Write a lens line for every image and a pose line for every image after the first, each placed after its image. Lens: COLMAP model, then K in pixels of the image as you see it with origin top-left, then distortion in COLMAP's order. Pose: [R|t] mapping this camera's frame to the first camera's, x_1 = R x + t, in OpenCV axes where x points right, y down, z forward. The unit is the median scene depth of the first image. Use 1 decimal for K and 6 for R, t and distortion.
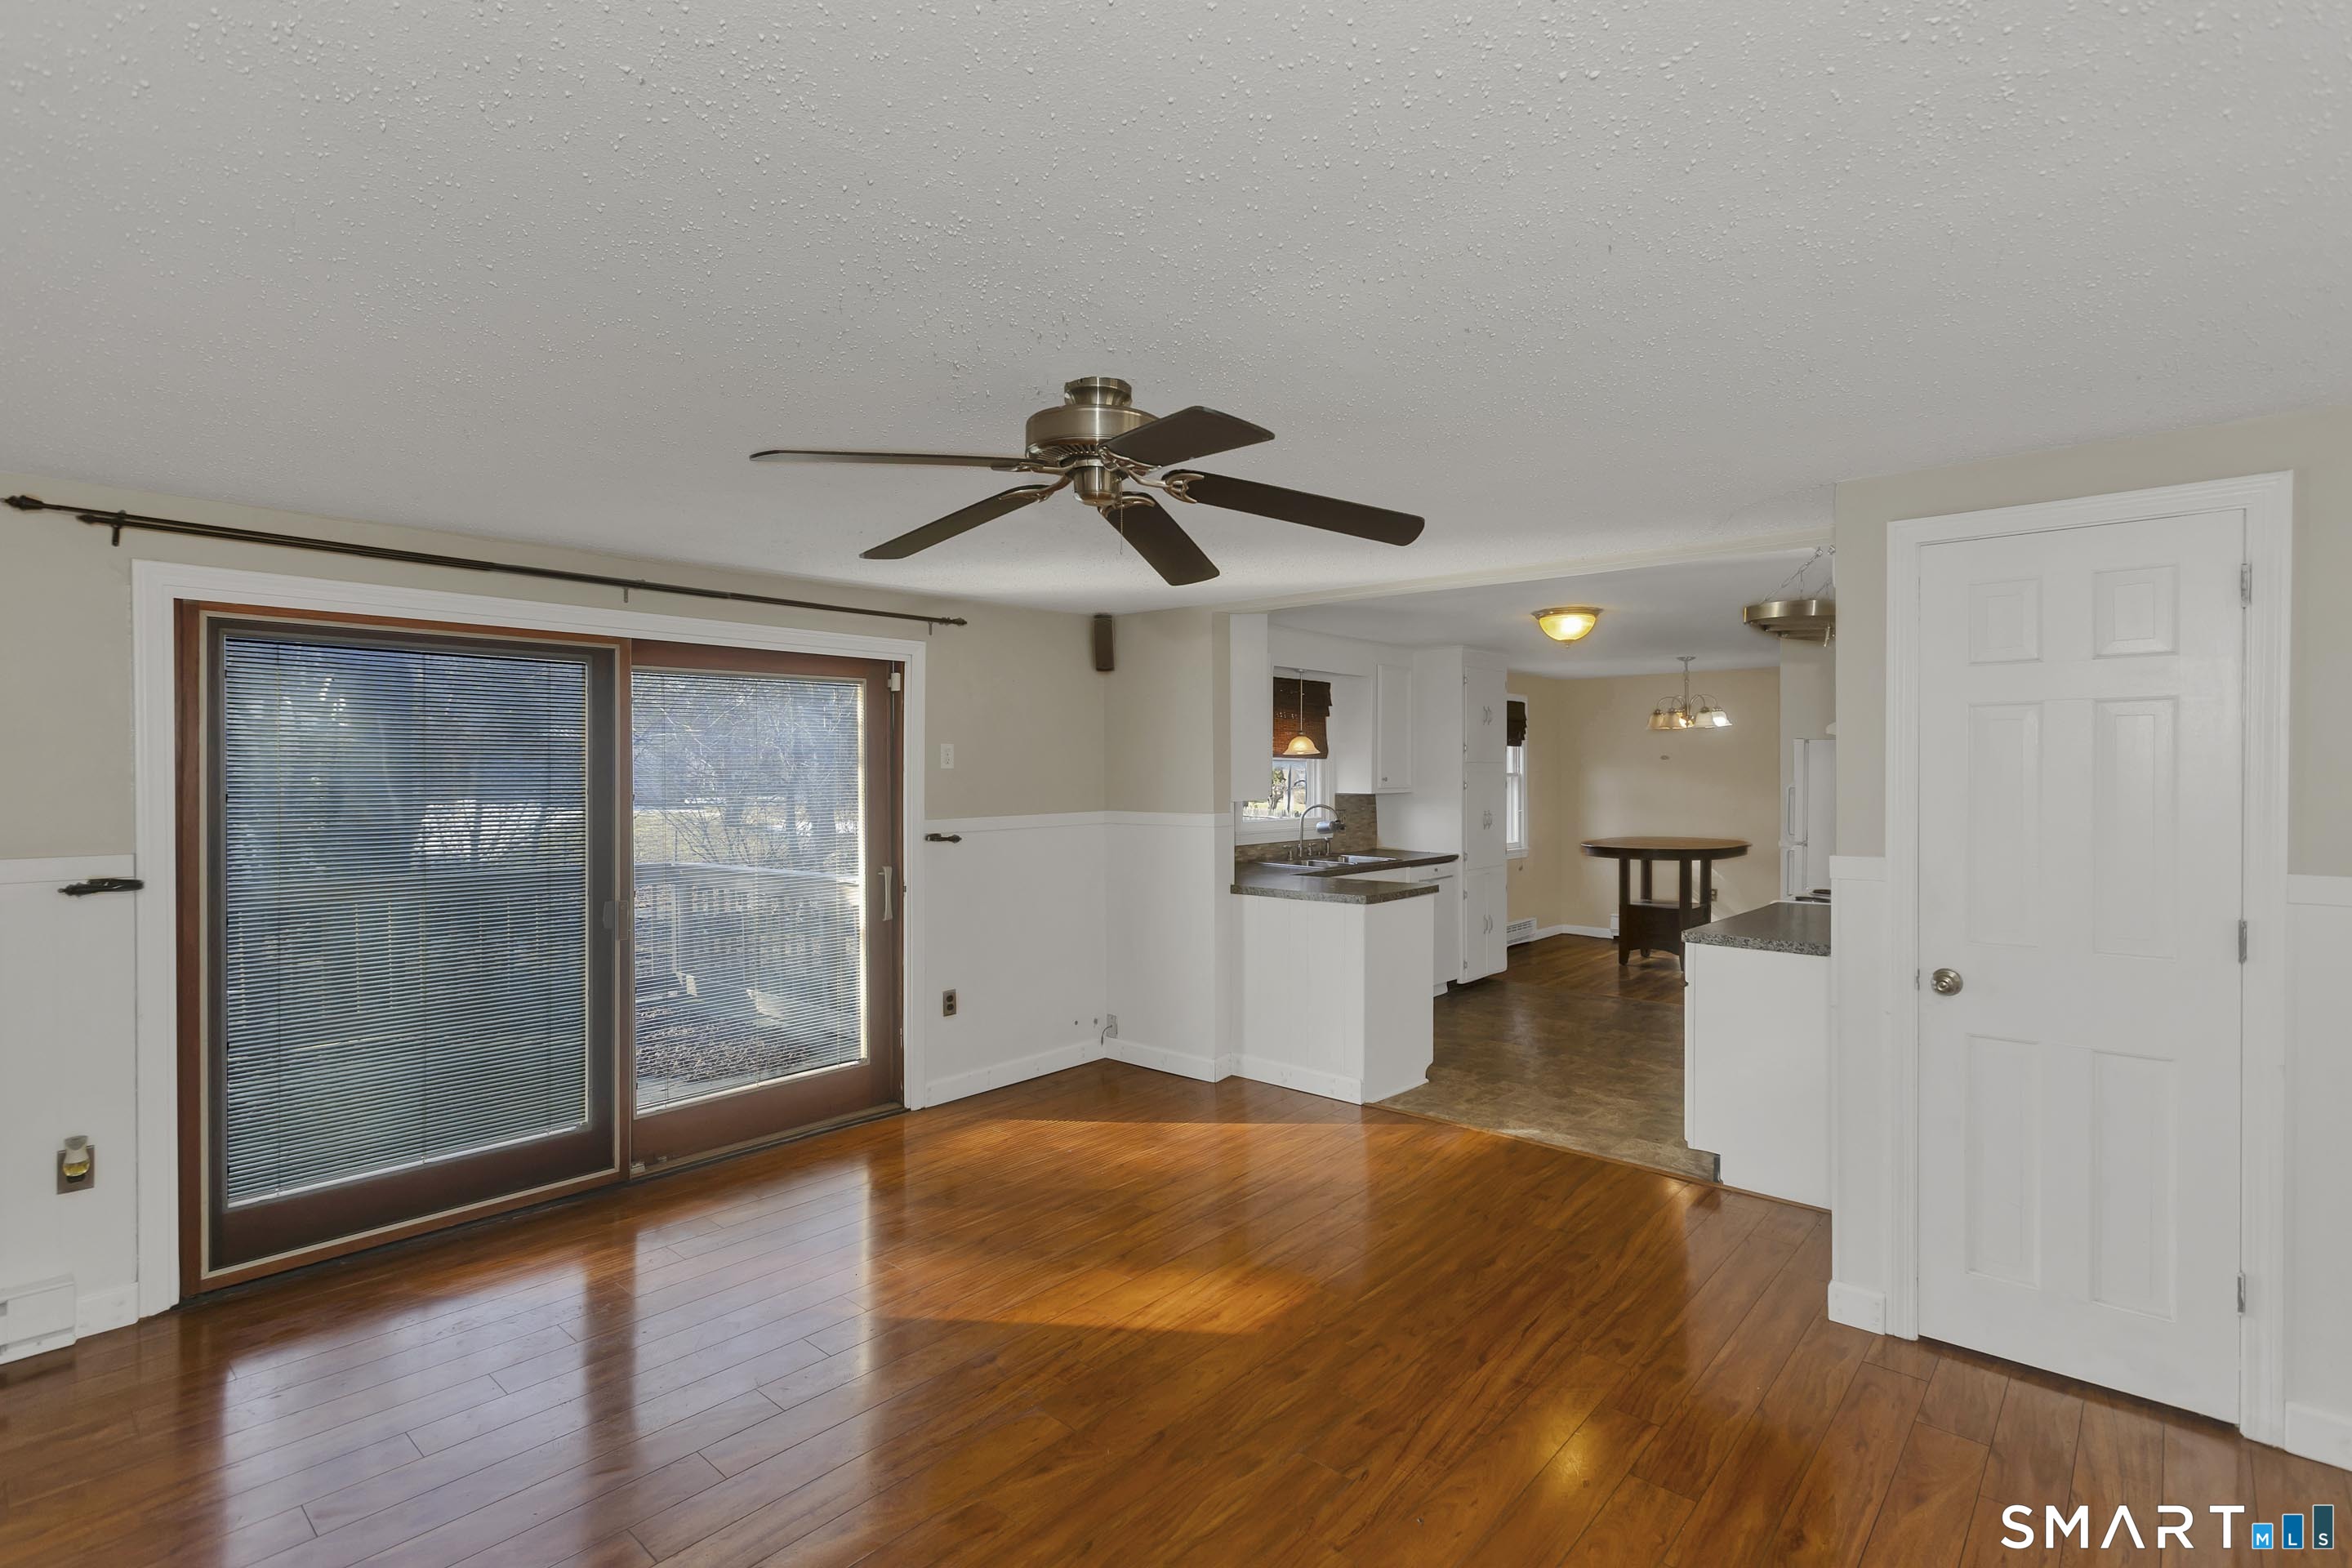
lens RADIAL K [[1115.9, 0, 1194.2], [0, 1115.9, 795.8], [0, 0, 1]] dist [-0.002134, 0.003018]
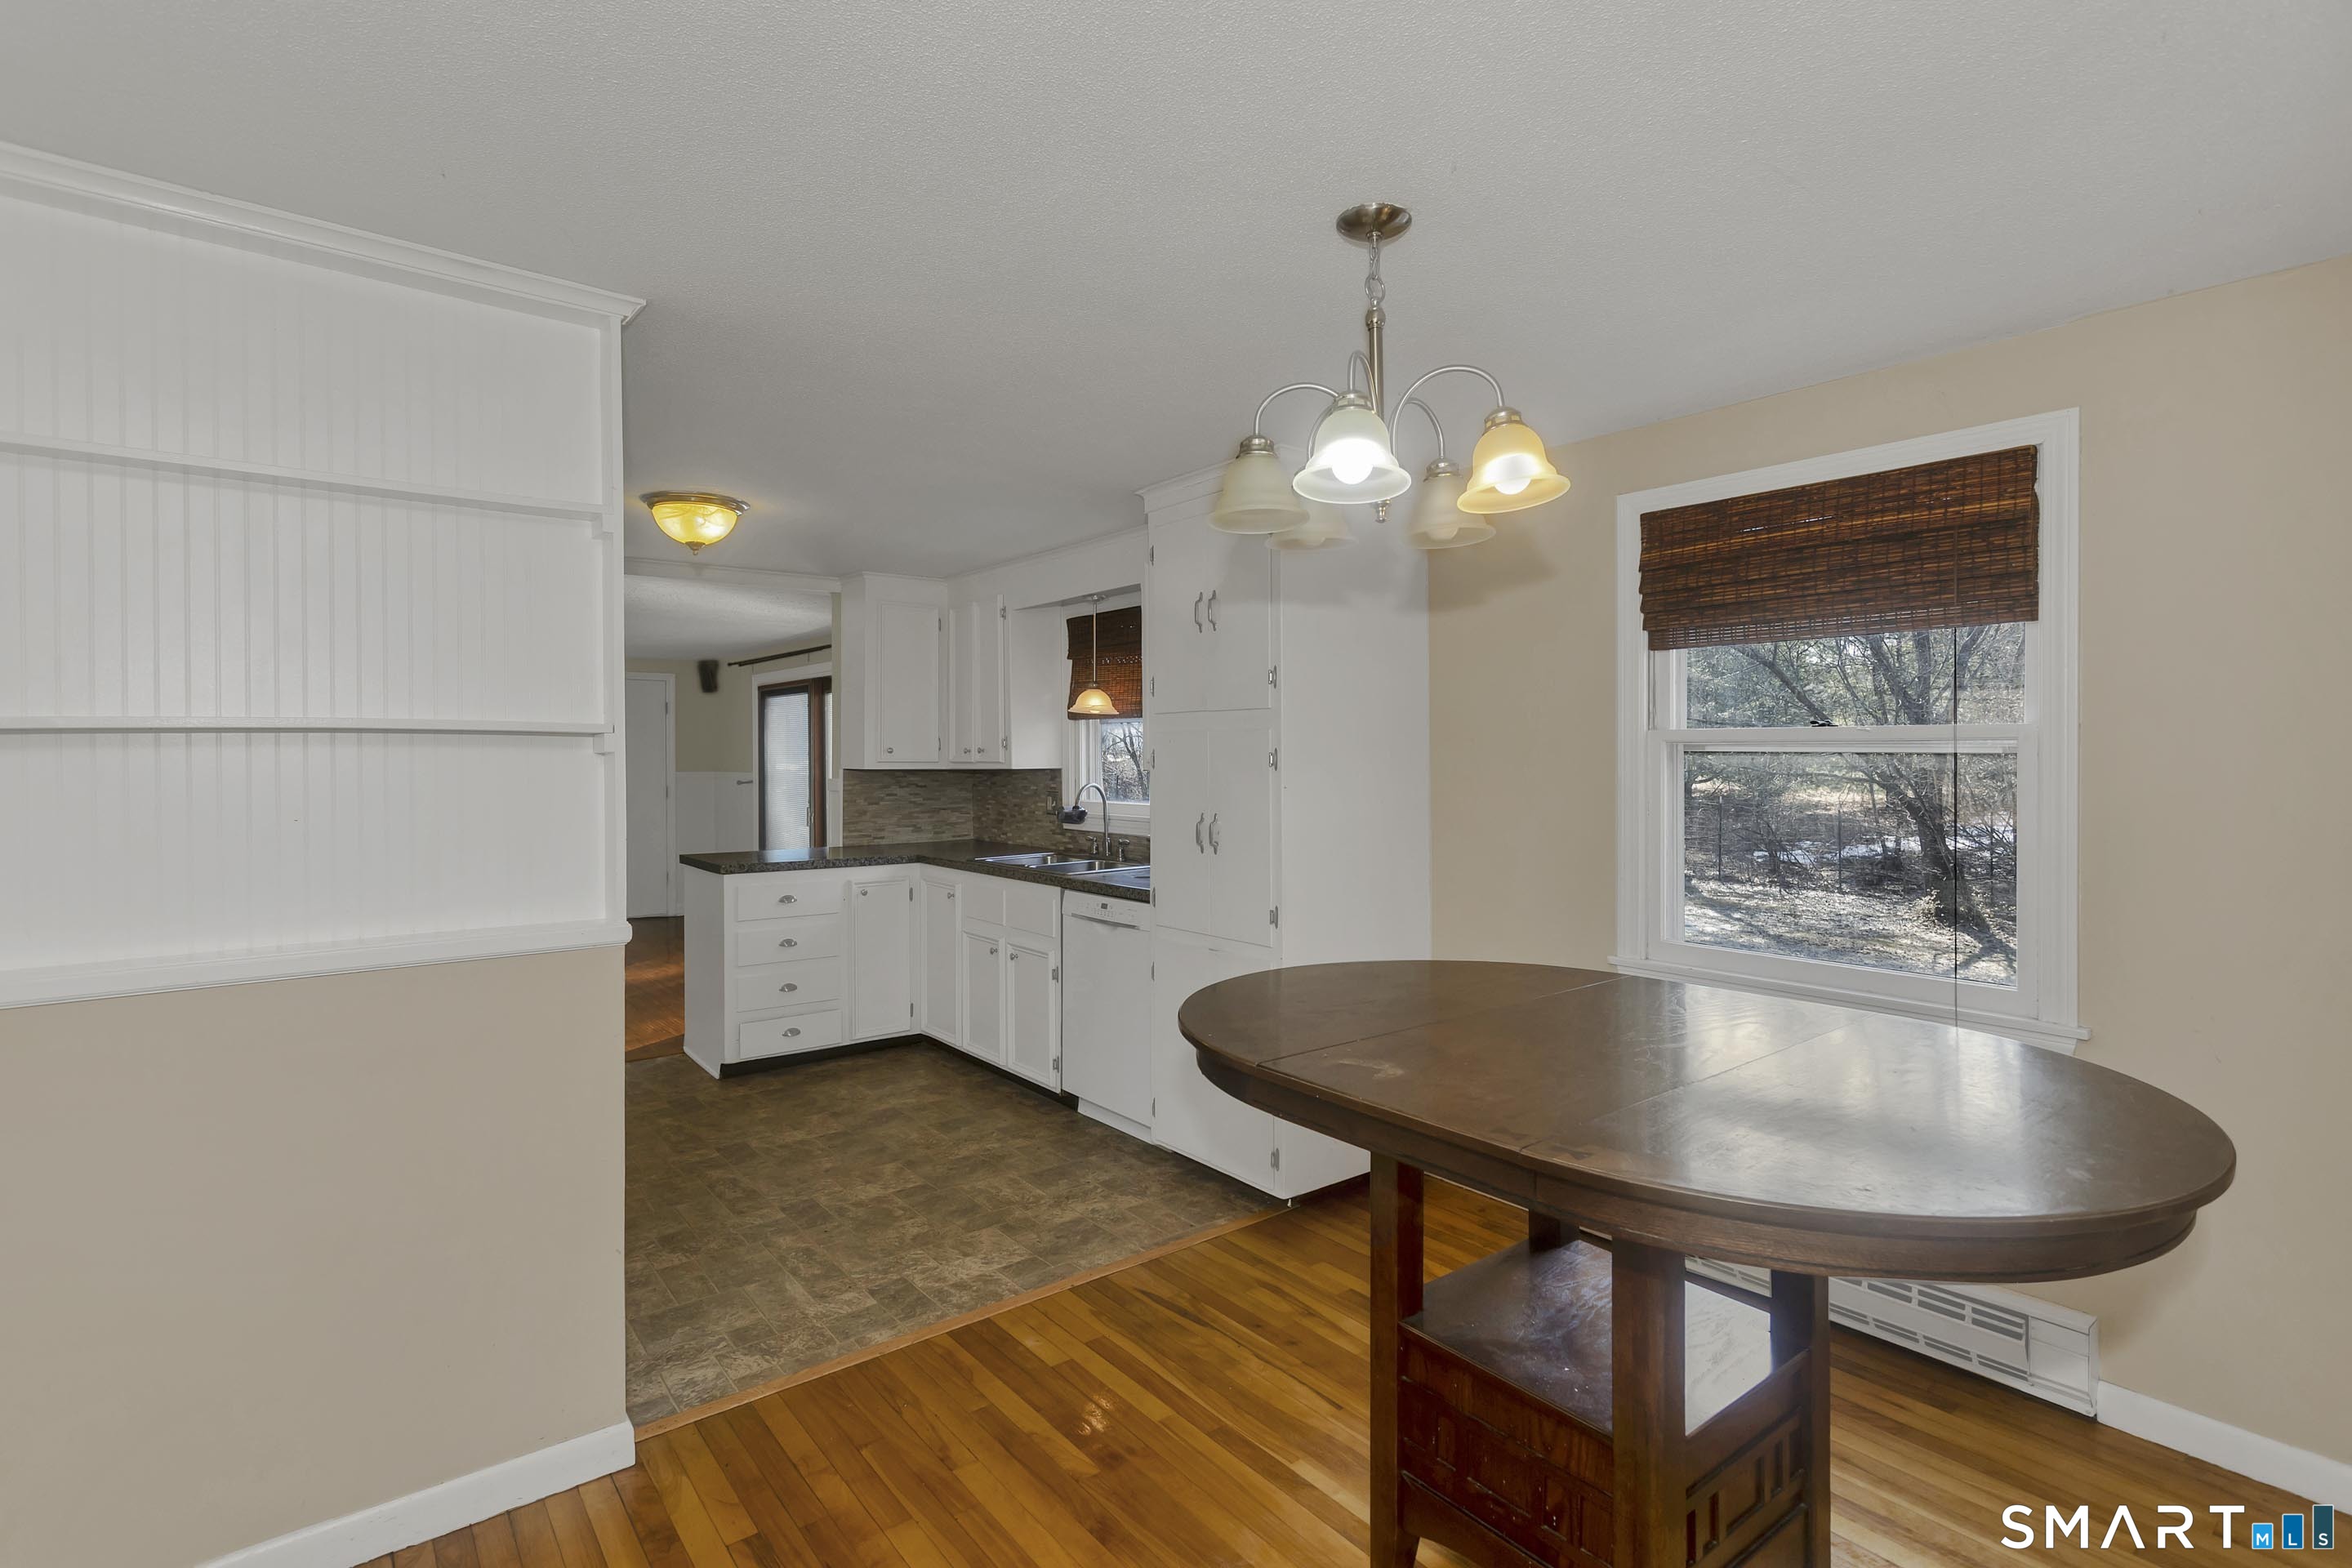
lens RADIAL K [[1115.9, 0, 1187.7], [0, 1115.9, 760.7], [0, 0, 1]] dist [-0.002134, 0.003018]
pose [[-0.173226, 0.011742, -0.984812, 1.146883], [-0.013278, 0.999810, 0.014256, -0.024982], [0.984793, 0.015546, -0.173038, 1.691861]]
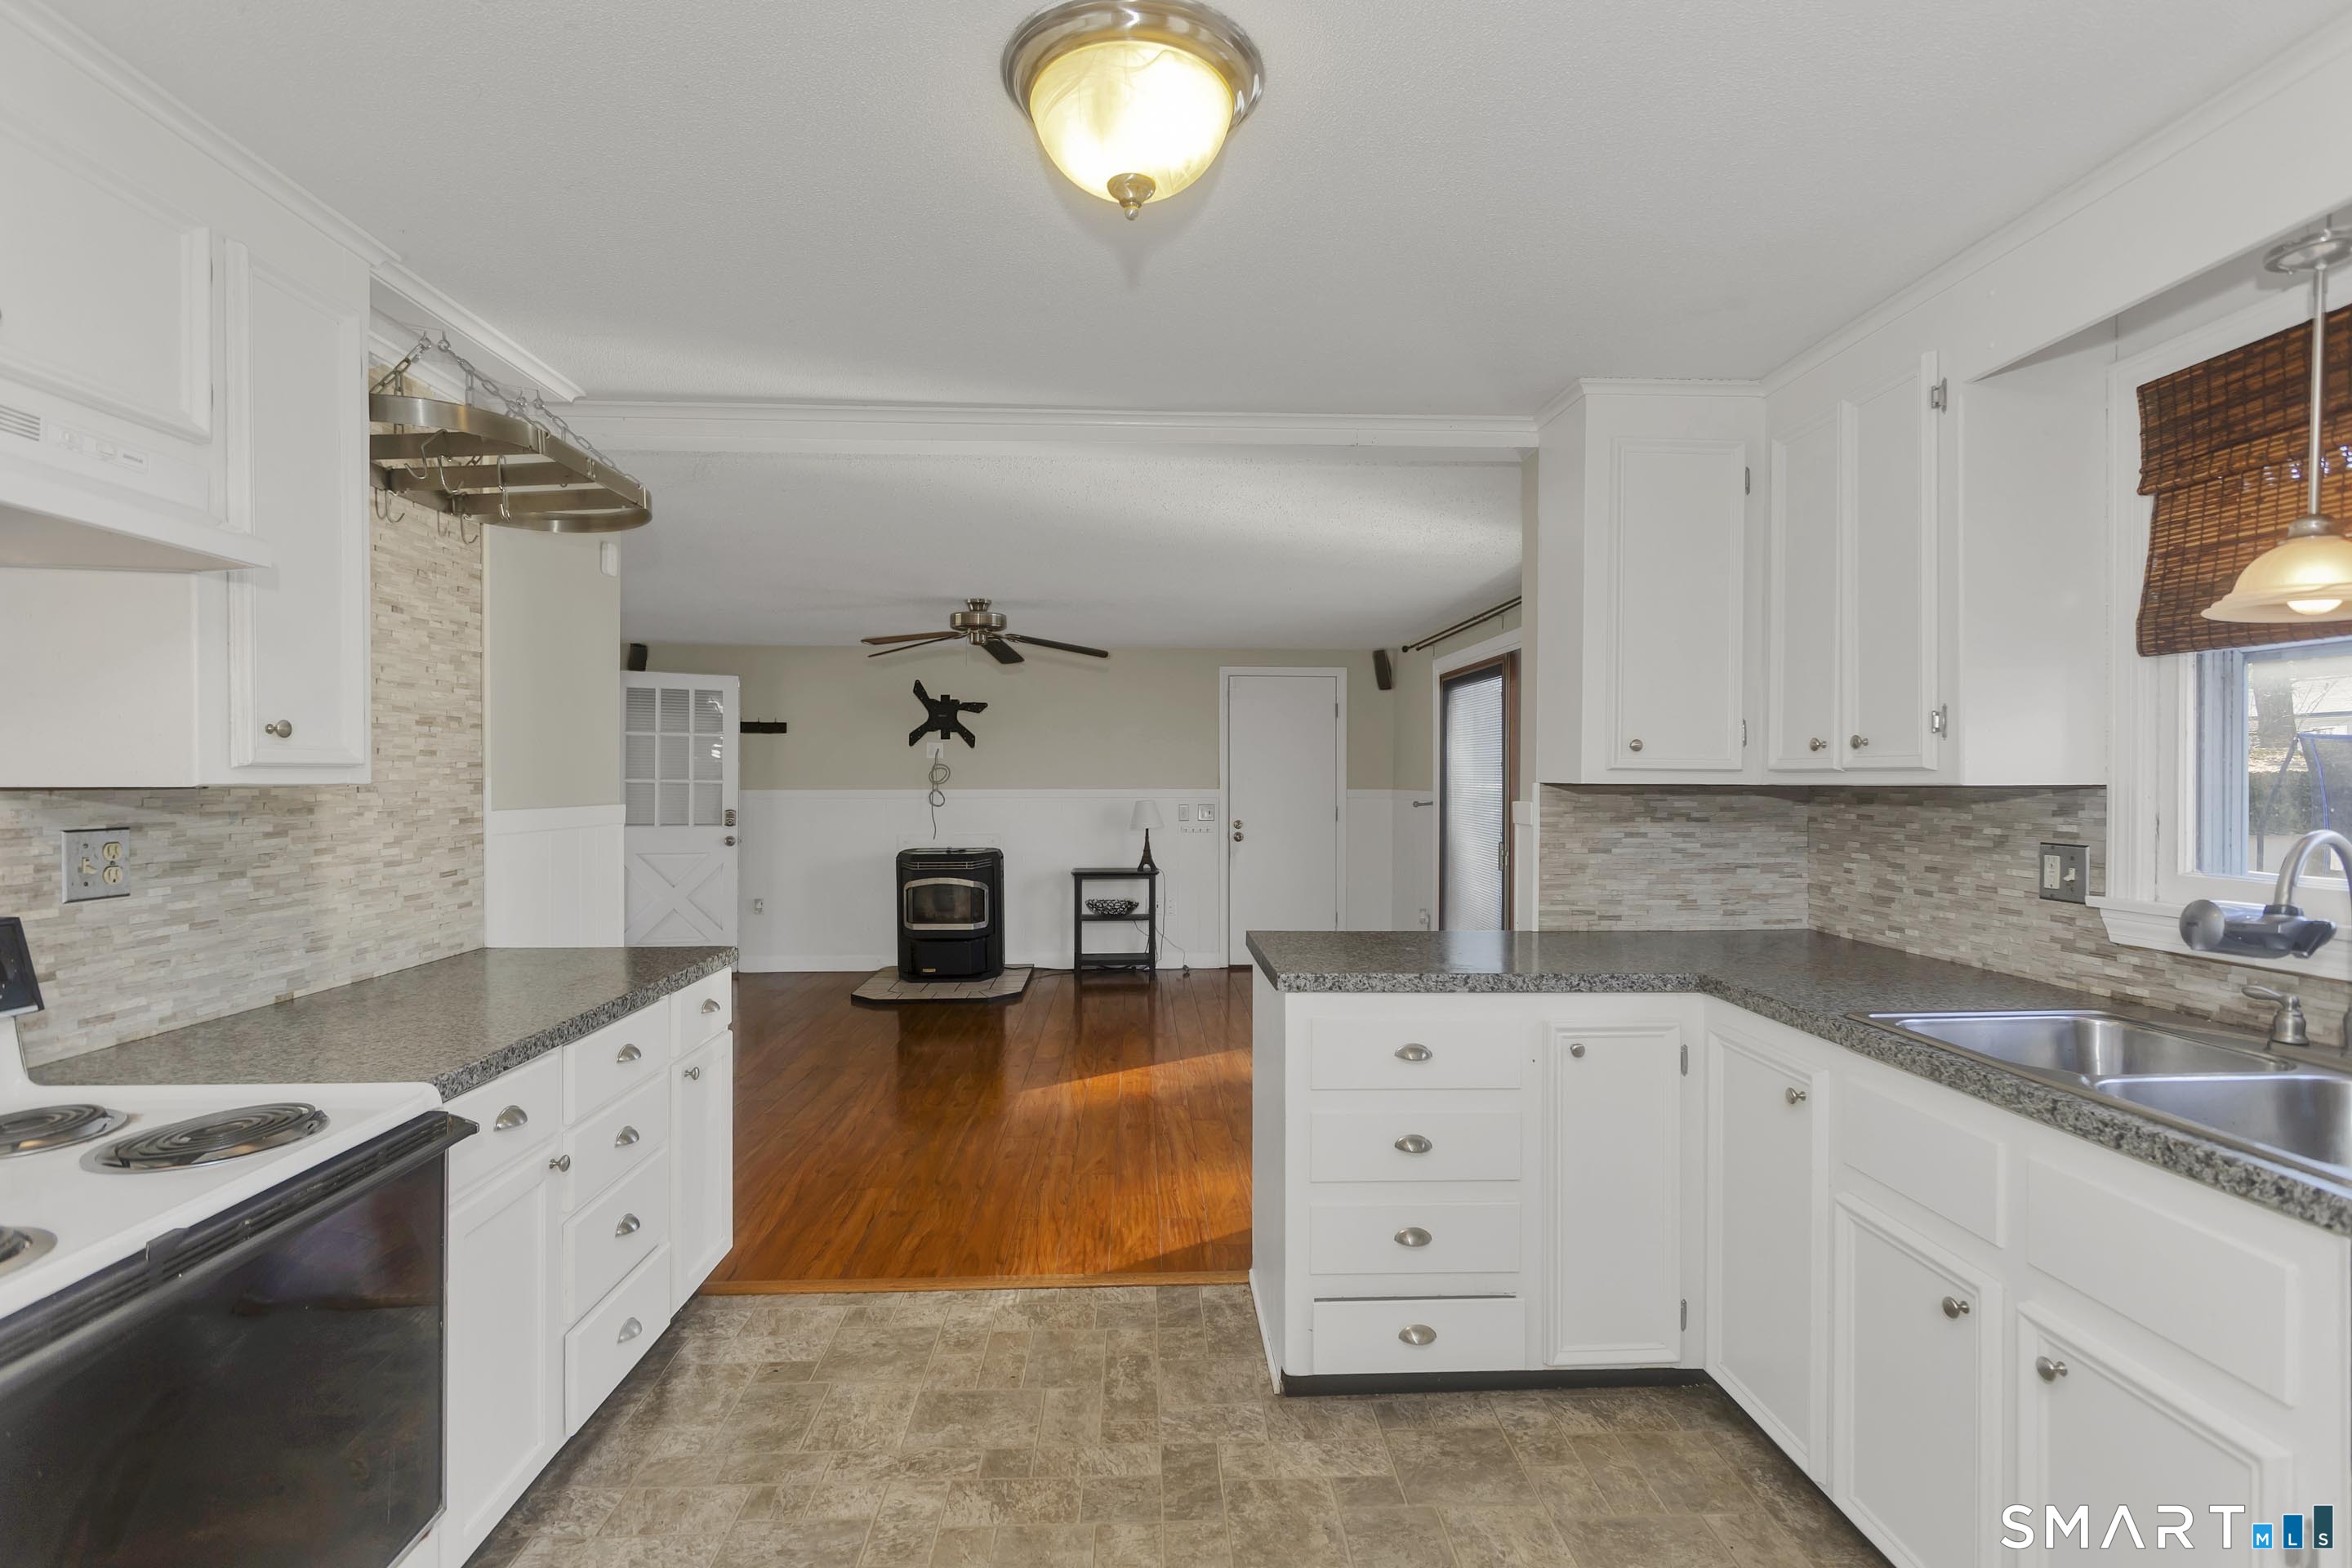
lens RADIAL K [[1115.9, 0, 1190.1], [0, 1115.9, 783.2], [0, 0, 1]] dist [-0.002134, 0.003018]
pose [[-0.716408, 0.004378, -0.697667, 0.610658], [-0.016601, 0.999590, 0.023320, -0.004701], [0.697484, 0.028289, -0.716042, 1.431851]]
